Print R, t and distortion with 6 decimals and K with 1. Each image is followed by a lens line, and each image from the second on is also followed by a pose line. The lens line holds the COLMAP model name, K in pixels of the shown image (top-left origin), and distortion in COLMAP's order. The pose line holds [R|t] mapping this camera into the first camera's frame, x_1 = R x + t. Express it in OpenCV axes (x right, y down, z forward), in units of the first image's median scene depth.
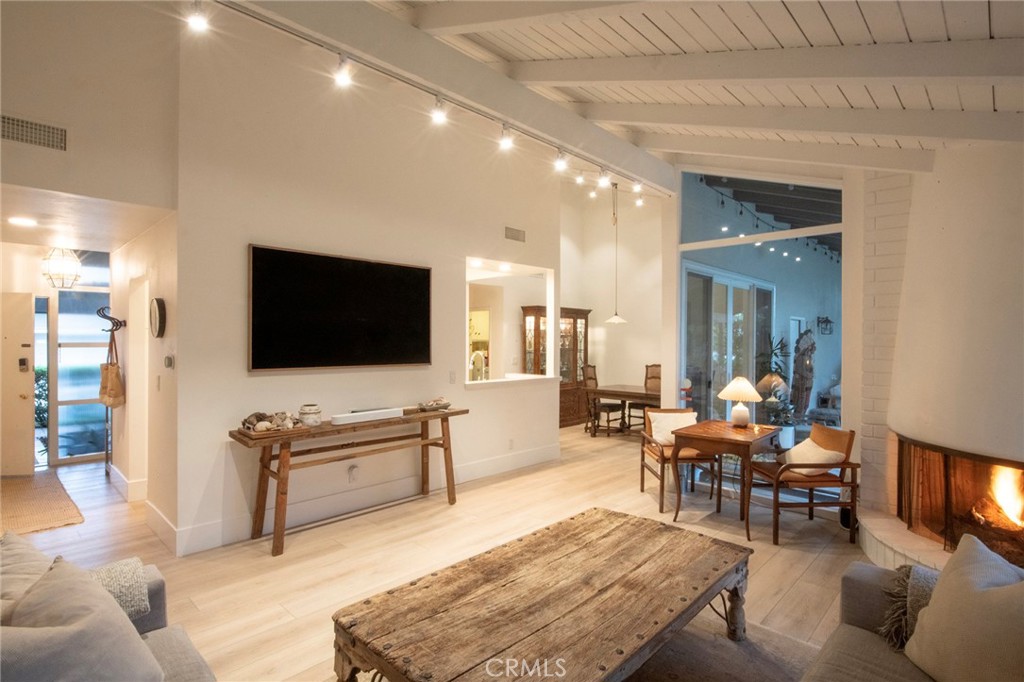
lens RADIAL K [[523.8, 0, 512.0], [0, 523.8, 341.0], [0, 0, 1]] dist [-0.001270, -0.000051]
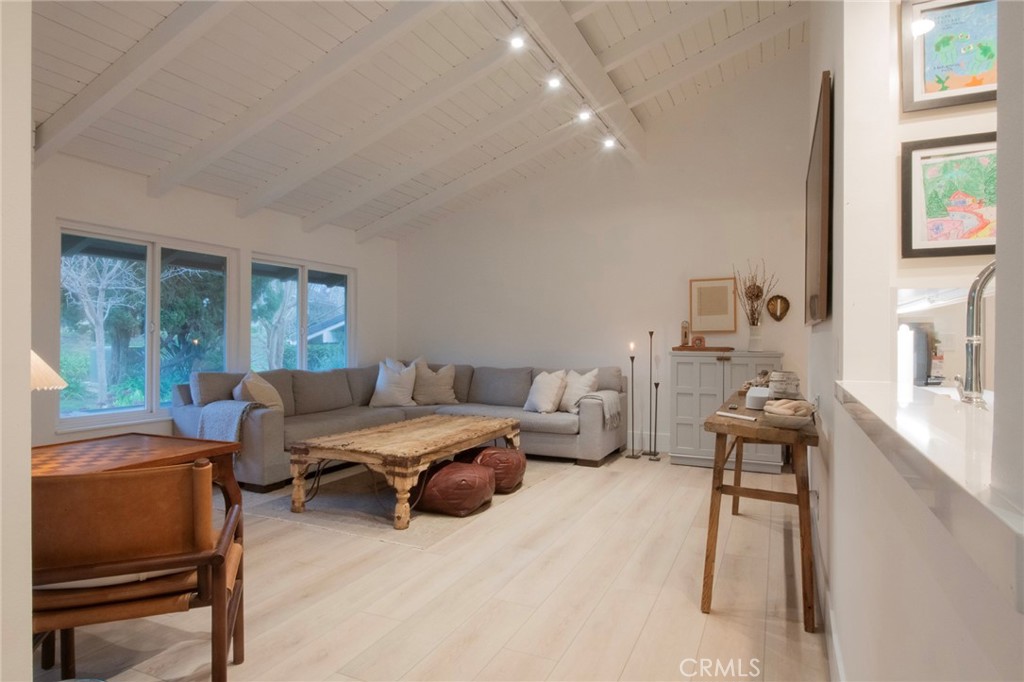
lens RADIAL K [[582.1, 0, 512.0], [0, 582.1, 341.0], [0, 0, 1]] dist [-0.005101, -0.001141]
pose [[-0.948307, -0.008695, -0.317236, 0.133321], [-0.010601, 0.999935, 0.004282, 0.042050], [0.317178, 0.007424, -0.948337, 0.877433]]
